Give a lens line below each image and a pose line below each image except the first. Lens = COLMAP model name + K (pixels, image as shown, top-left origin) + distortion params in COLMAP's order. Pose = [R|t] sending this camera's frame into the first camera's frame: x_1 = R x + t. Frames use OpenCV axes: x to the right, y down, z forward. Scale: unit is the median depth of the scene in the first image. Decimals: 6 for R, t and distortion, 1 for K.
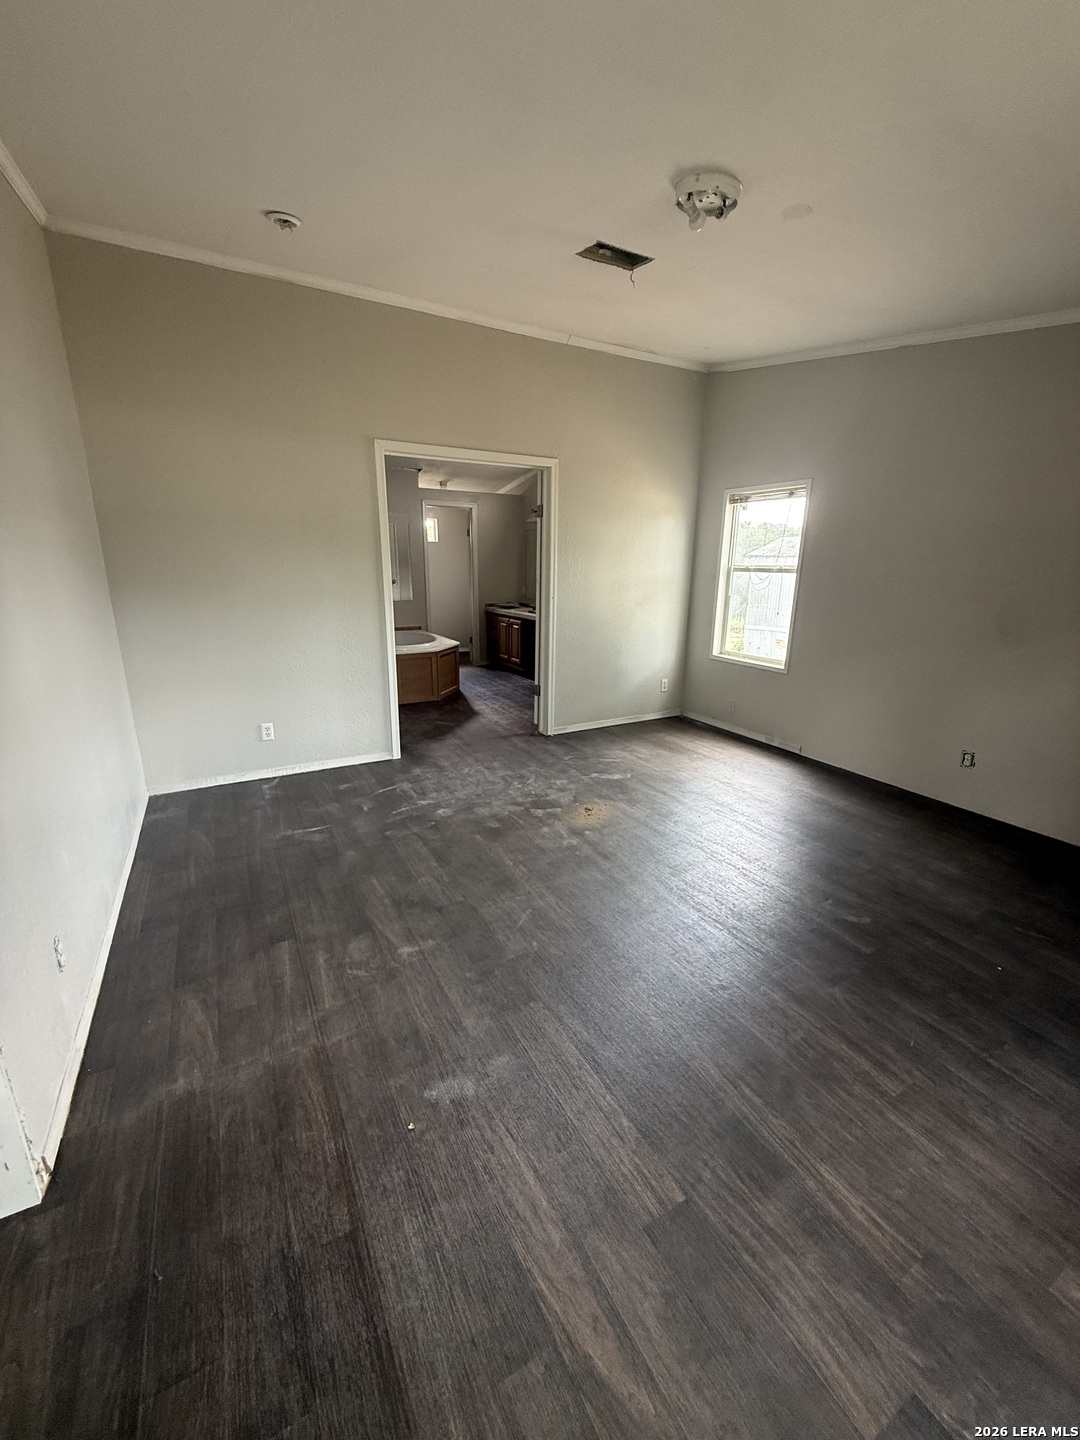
lens RADIAL K [[572.8, 0, 539.1], [0, 572.8, 718.7], [0, 0, 1]] dist [-0.000727, -0.000120]
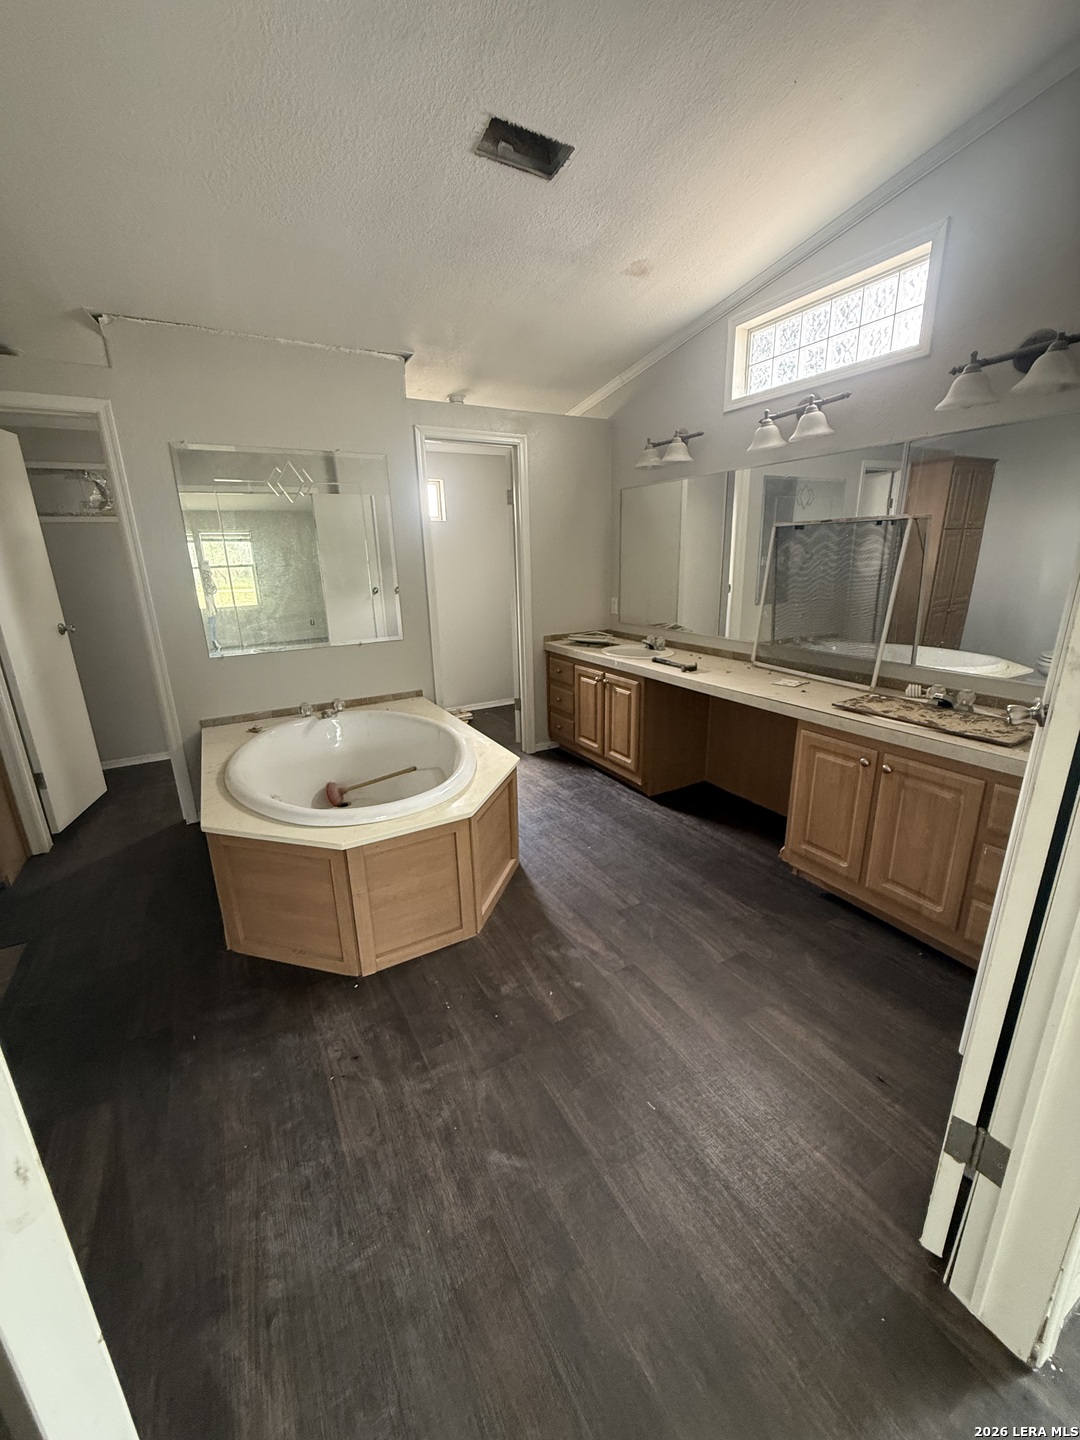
lens RADIAL K [[572.8, 0, 539.1], [0, 572.8, 718.7], [0, 0, 1]] dist [-0.000727, -0.000120]
pose [[0.999521, -0.030556, -0.004846, -0.193750], [0.030641, 0.999358, 0.018564, -0.267257], [0.004276, -0.018703, 0.999816, 0.947087]]
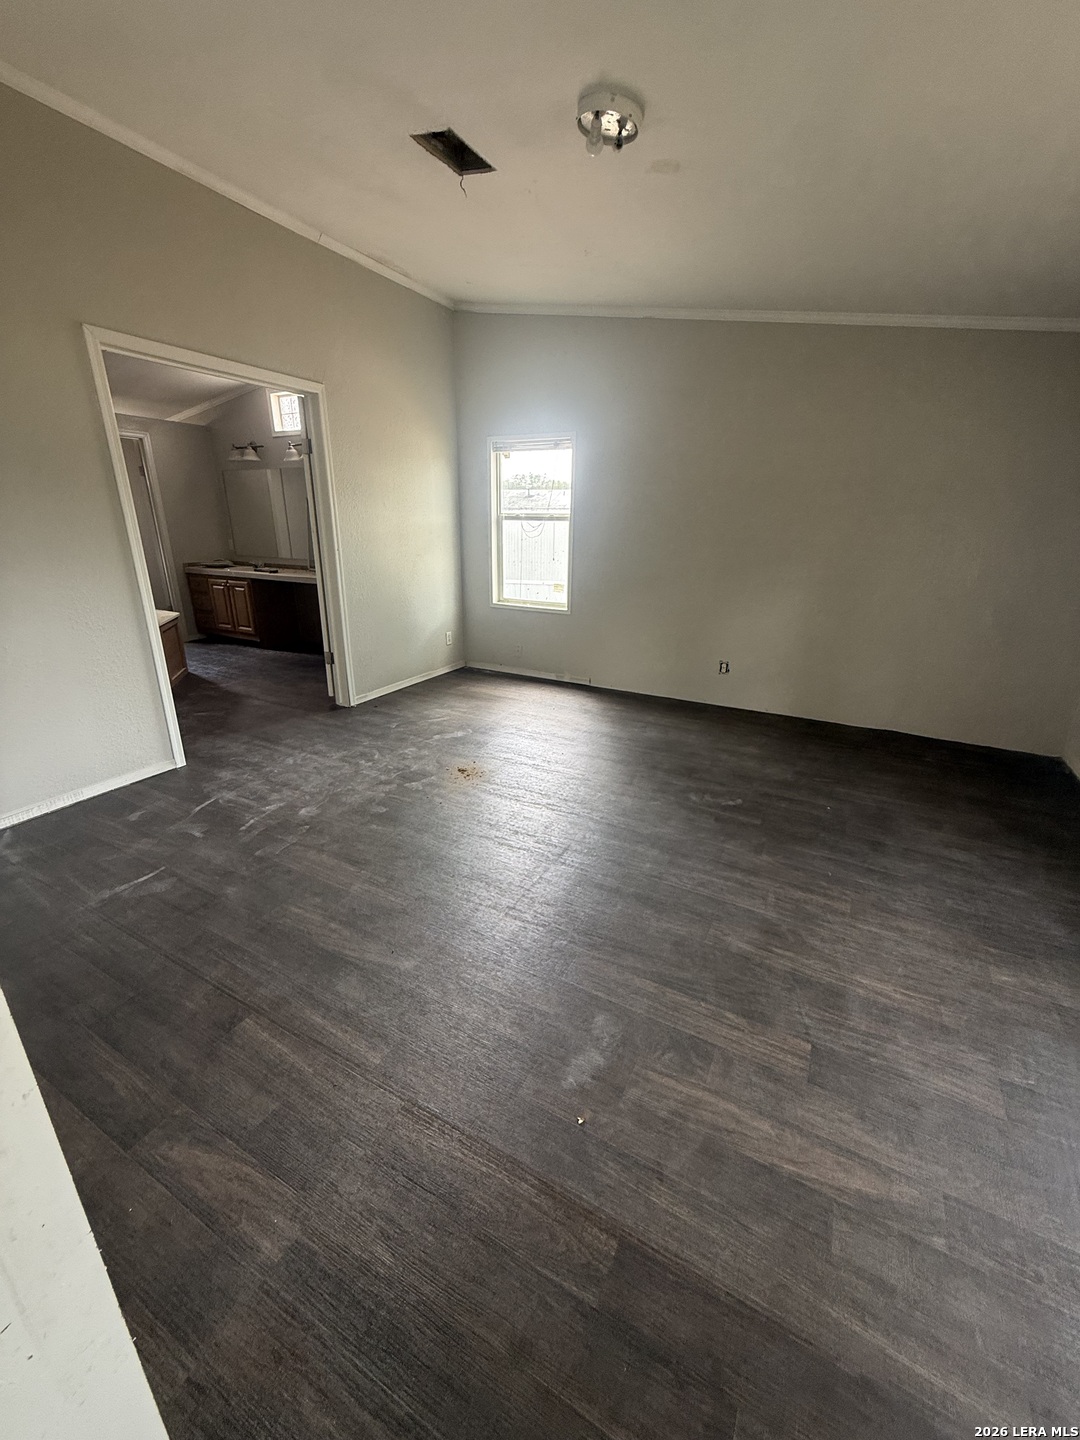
lens RADIAL K [[572.8, 0, 539.1], [0, 572.8, 718.7], [0, 0, 1]] dist [-0.000727, -0.000120]
pose [[0.843548, -0.175540, 0.507556, -0.232957], [0.137462, 0.984164, 0.111918, -0.014399], [-0.519164, -0.024638, 0.854319, 0.095443]]
